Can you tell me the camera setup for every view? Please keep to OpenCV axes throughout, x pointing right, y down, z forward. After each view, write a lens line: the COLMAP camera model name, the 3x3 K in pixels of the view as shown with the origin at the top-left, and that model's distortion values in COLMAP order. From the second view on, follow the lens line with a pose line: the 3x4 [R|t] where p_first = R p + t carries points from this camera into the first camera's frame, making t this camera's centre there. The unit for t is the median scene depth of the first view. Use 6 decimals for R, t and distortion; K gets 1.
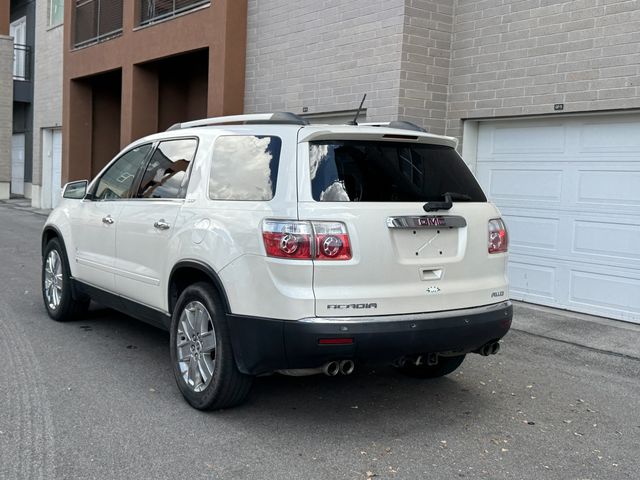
lens RADIAL K [[788.5, 0, 320.0], [0, 788.5, 240.0], [0, 0, 1]] dist [0.265086, -0.577931]
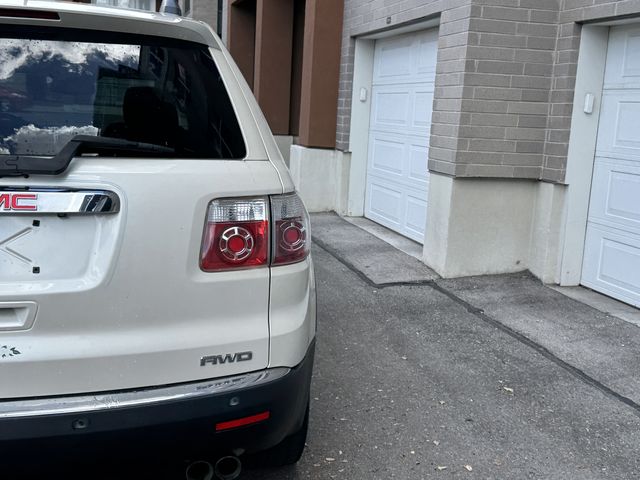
lens RADIAL K [[788.5, 0, 320.0], [0, 788.5, 240.0], [0, 0, 1]] dist [0.265086, -0.577931]
pose [[0.937446, 0.065736, -0.341869, 0.441935], [-0.039634, 0.995778, 0.082791, -0.043714], [0.345868, -0.064063, 0.936094, 0.601388]]
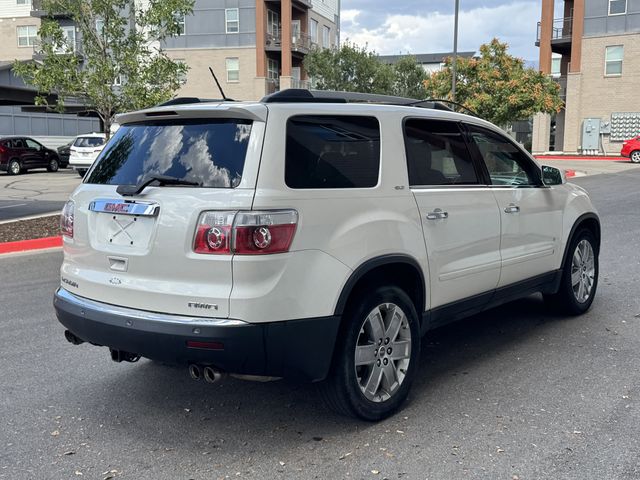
lens RADIAL K [[718.2, 0, 320.0], [0, 718.2, 240.0], [0, 0, 1]] dist [0.076840, -0.006184]
pose [[0.300178, 0.089035, -0.949719, 0.948435], [-0.060854, 0.995394, 0.074083, -0.057778], [0.951940, 0.035556, 0.304214, 0.916505]]
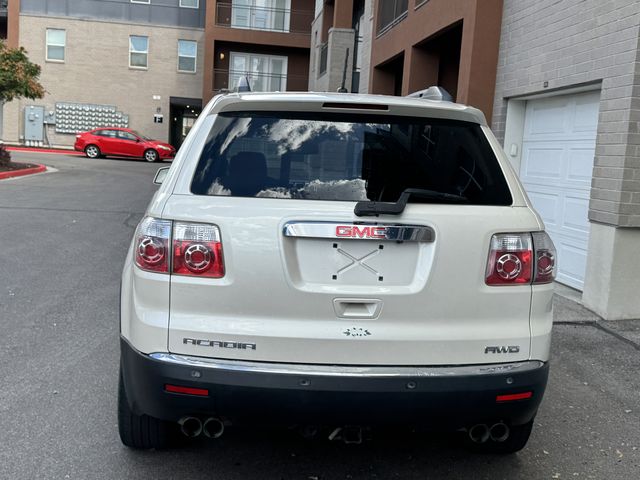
lens RADIAL K [[788.5, 0, 320.0], [0, 788.5, 240.0], [0, 0, 1]] dist [0.265086, -0.577931]
pose [[0.882076, 0.064239, -0.466706, 0.400489], [-0.058705, 0.997926, 0.026406, -0.029854], [0.467434, 0.004106, 0.884018, 0.369146]]
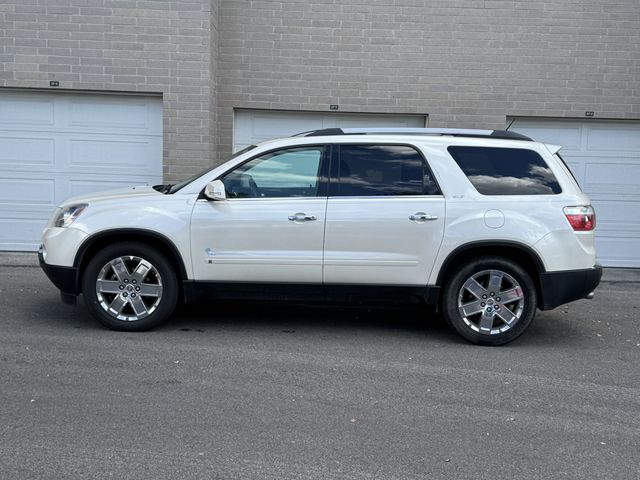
lens RADIAL K [[788.5, 0, 320.0], [0, 788.5, 240.0], [0, 0, 1]] dist [0.265086, -0.577931]
pose [[0.563988, -0.104708, 0.819118, -1.458264], [0.054715, 0.994487, 0.089452, -0.114351], [-0.823969, -0.005631, 0.566607, 0.477808]]
